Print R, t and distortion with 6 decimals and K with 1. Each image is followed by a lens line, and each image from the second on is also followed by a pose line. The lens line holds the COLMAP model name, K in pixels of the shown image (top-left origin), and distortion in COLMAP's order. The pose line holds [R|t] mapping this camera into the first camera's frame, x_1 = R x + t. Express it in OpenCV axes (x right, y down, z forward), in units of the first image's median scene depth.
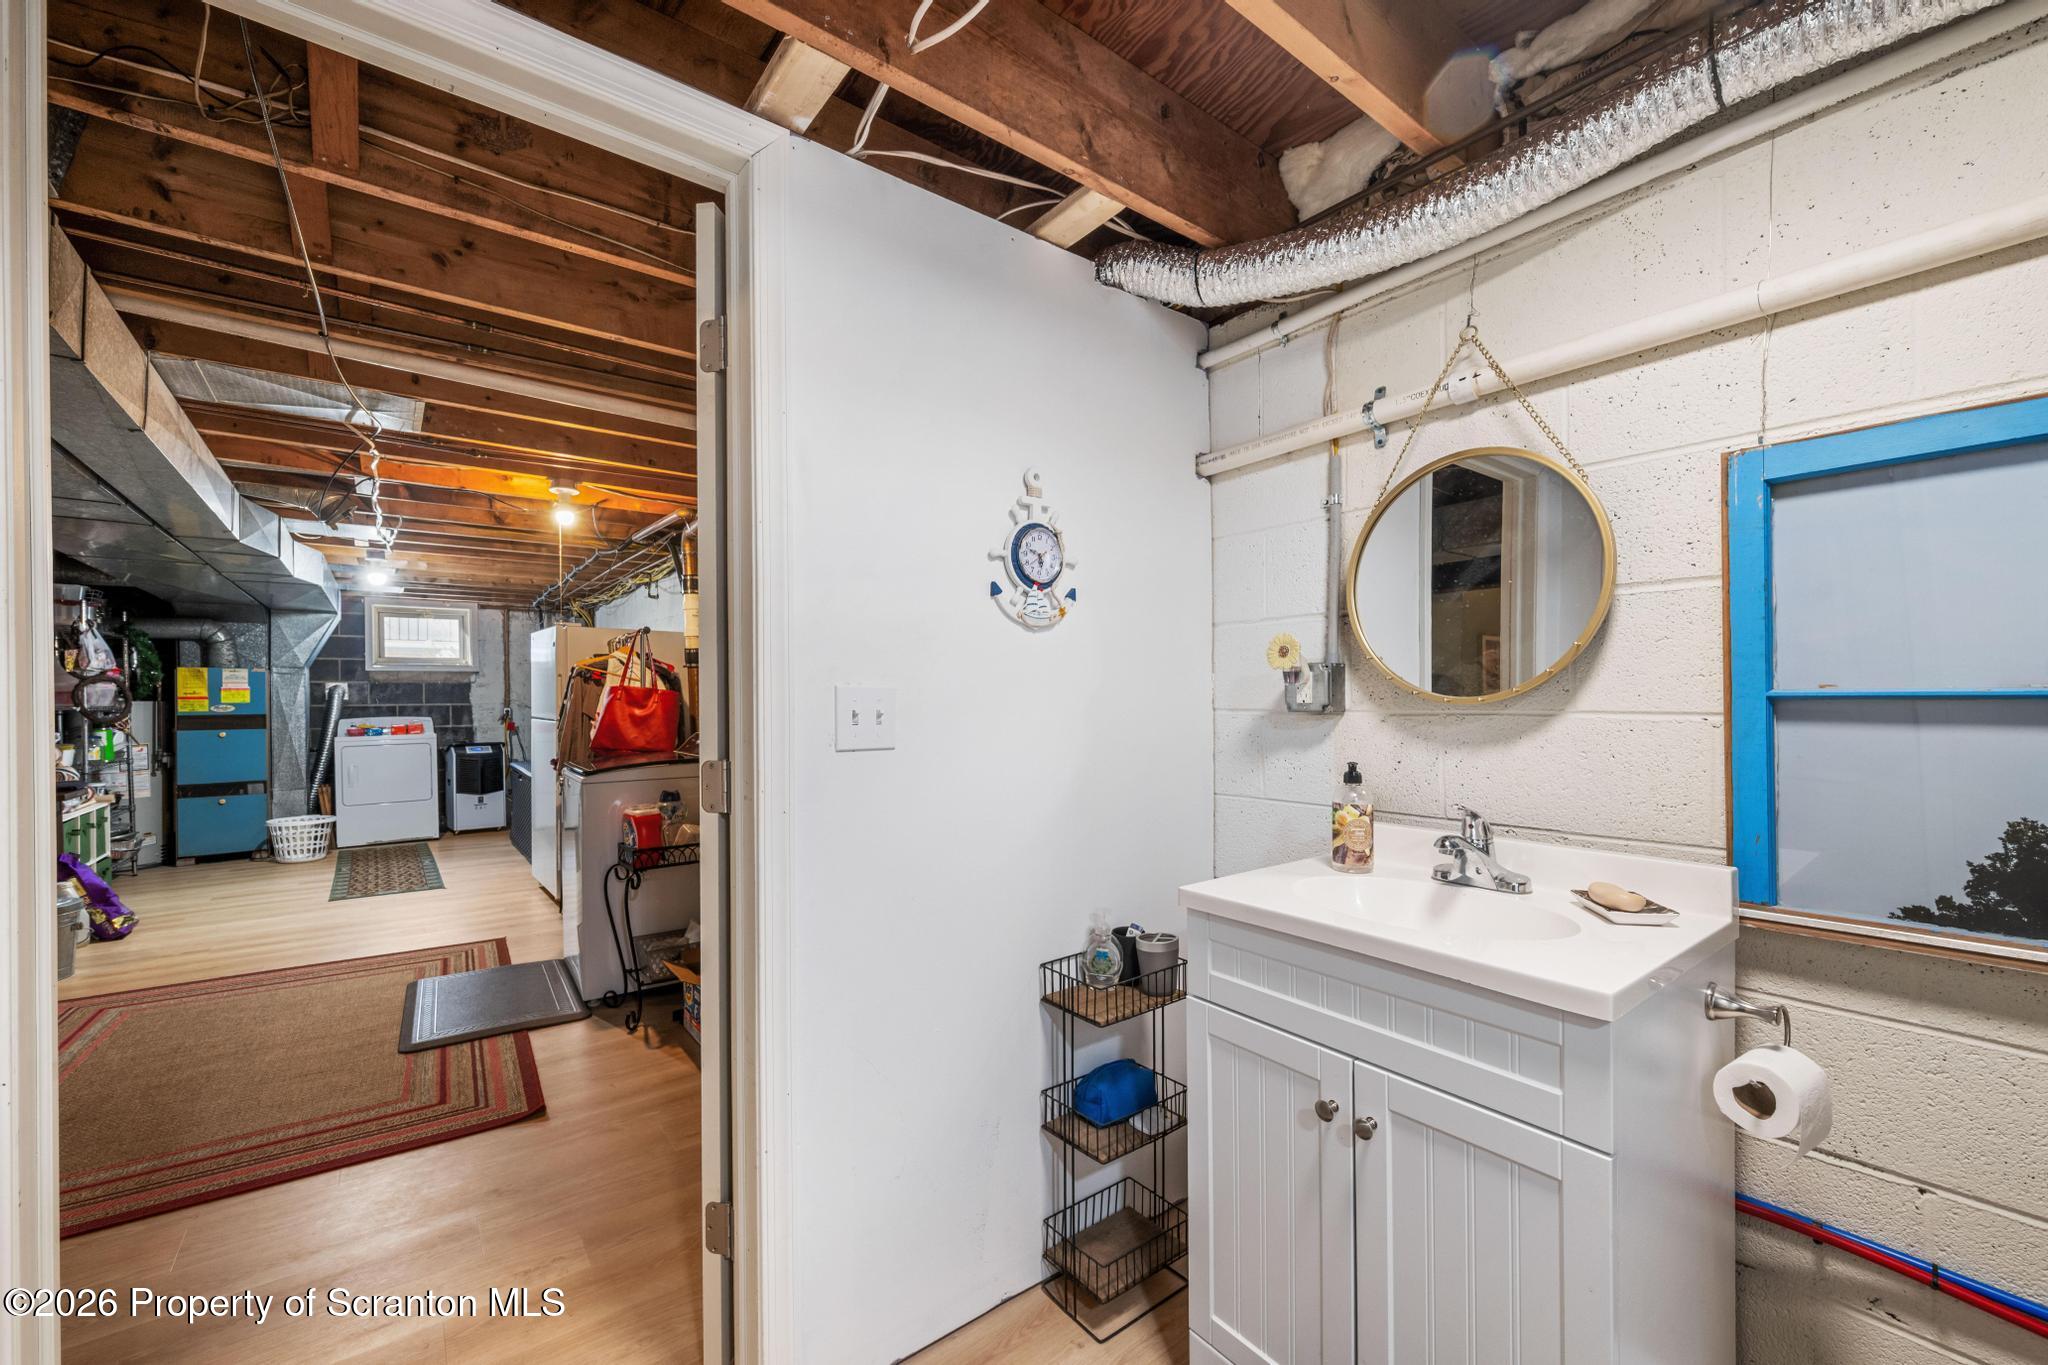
lens RADIAL K [[810.7, 0, 1039.8], [0, 810.7, 695.2], [0, 0, 1]] dist [0.000027, -0.000273]
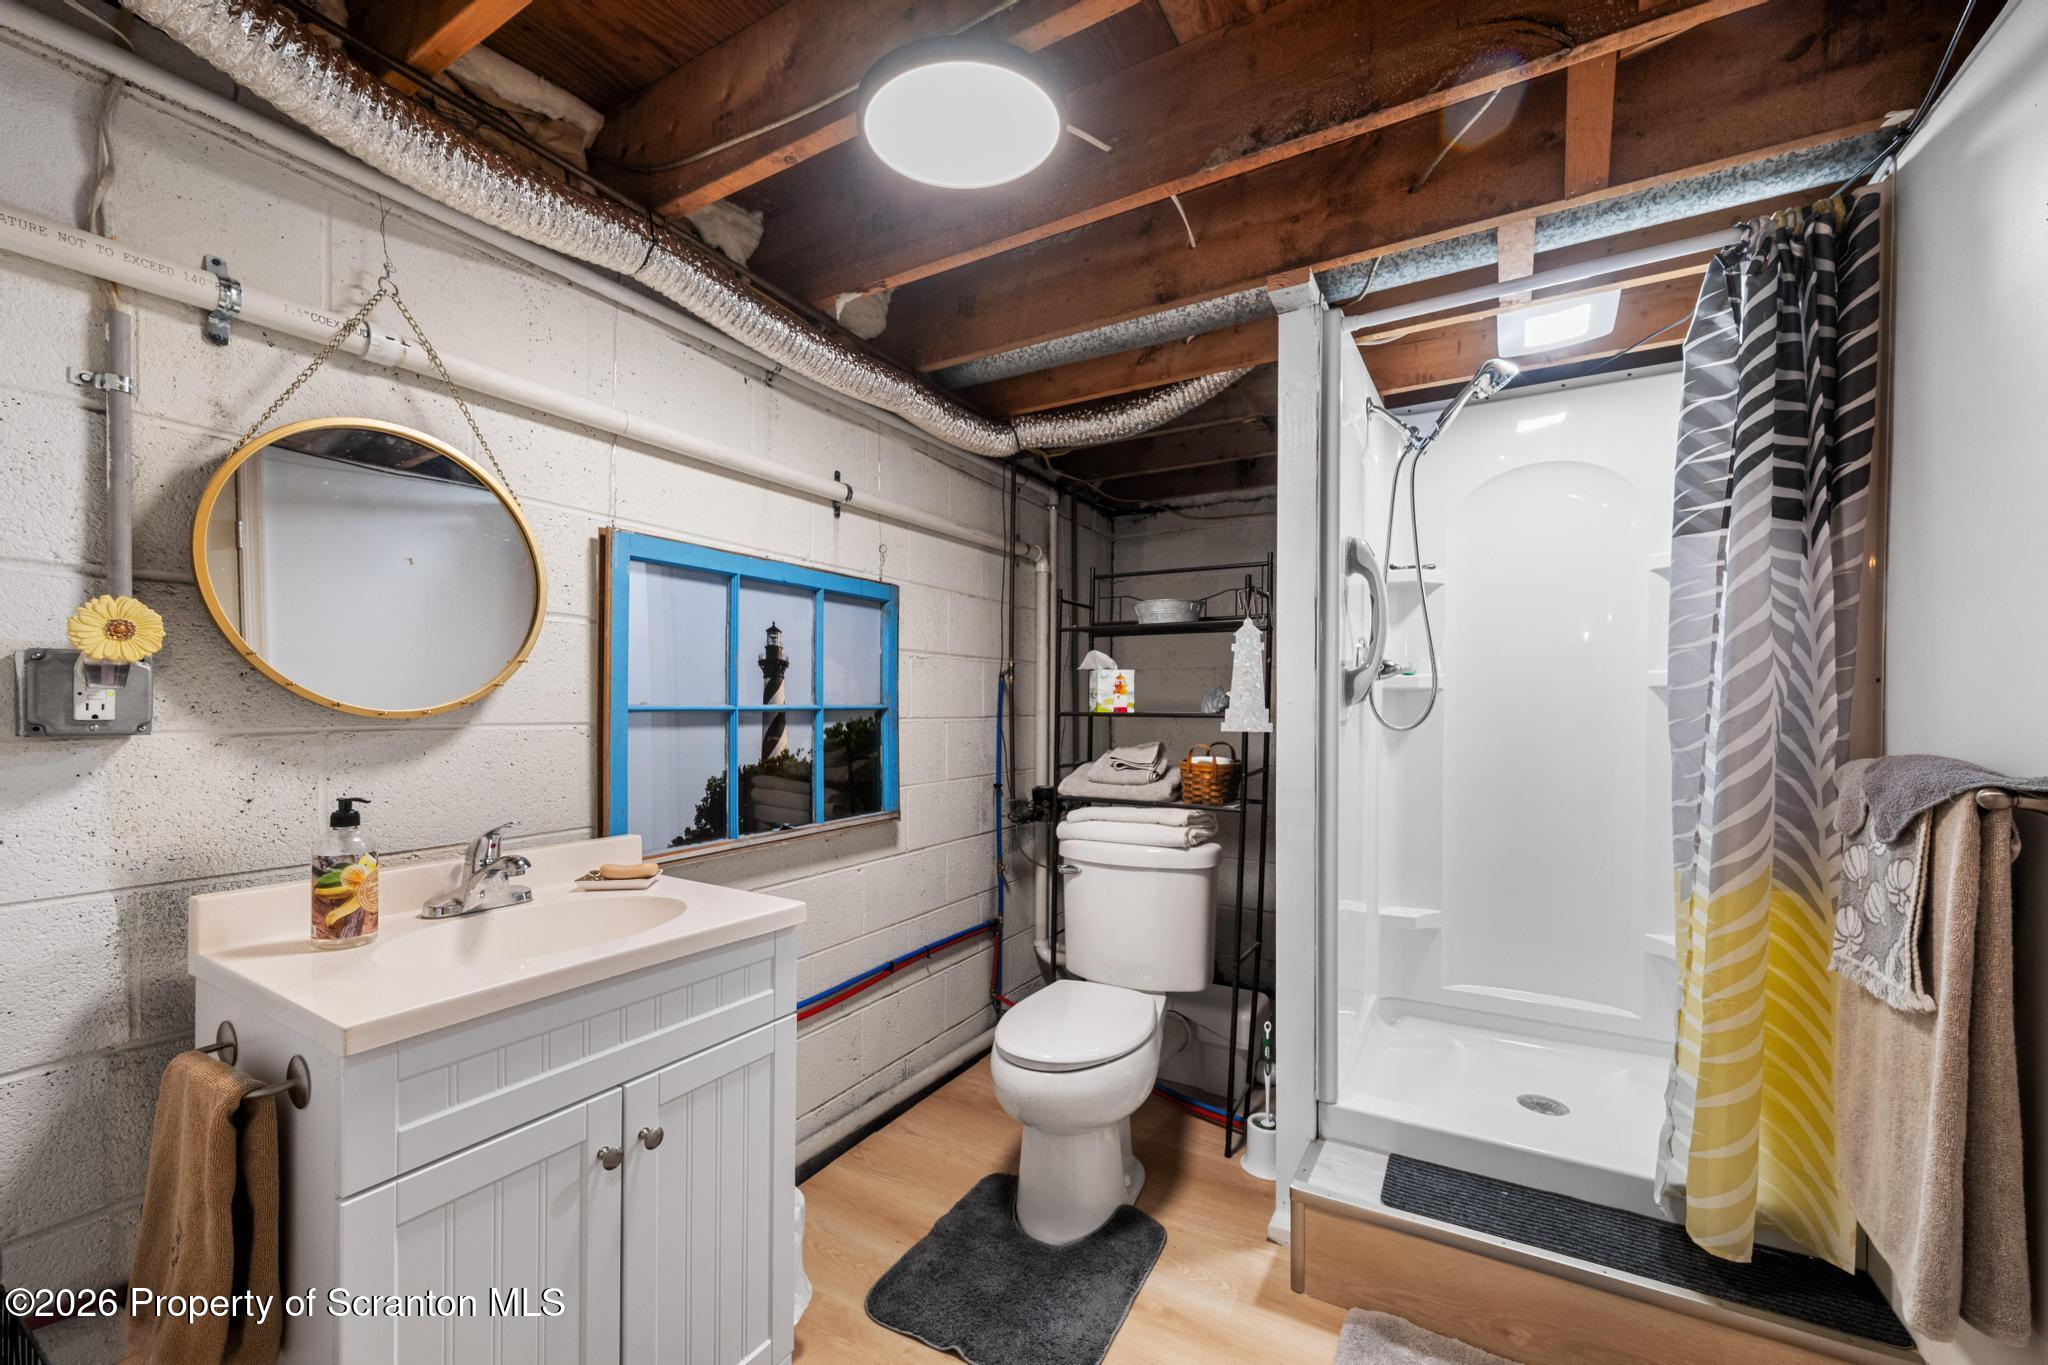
lens RADIAL K [[810.7, 0, 1041.8], [0, 810.7, 699.3], [0, 0, 1]] dist [0.000027, -0.000273]
pose [[-0.375277, 0.010233, 0.926856, -0.559124], [-0.005260, 0.999899, -0.013170, -0.001408], [-0.926898, -0.009818, -0.375186, 0.721383]]
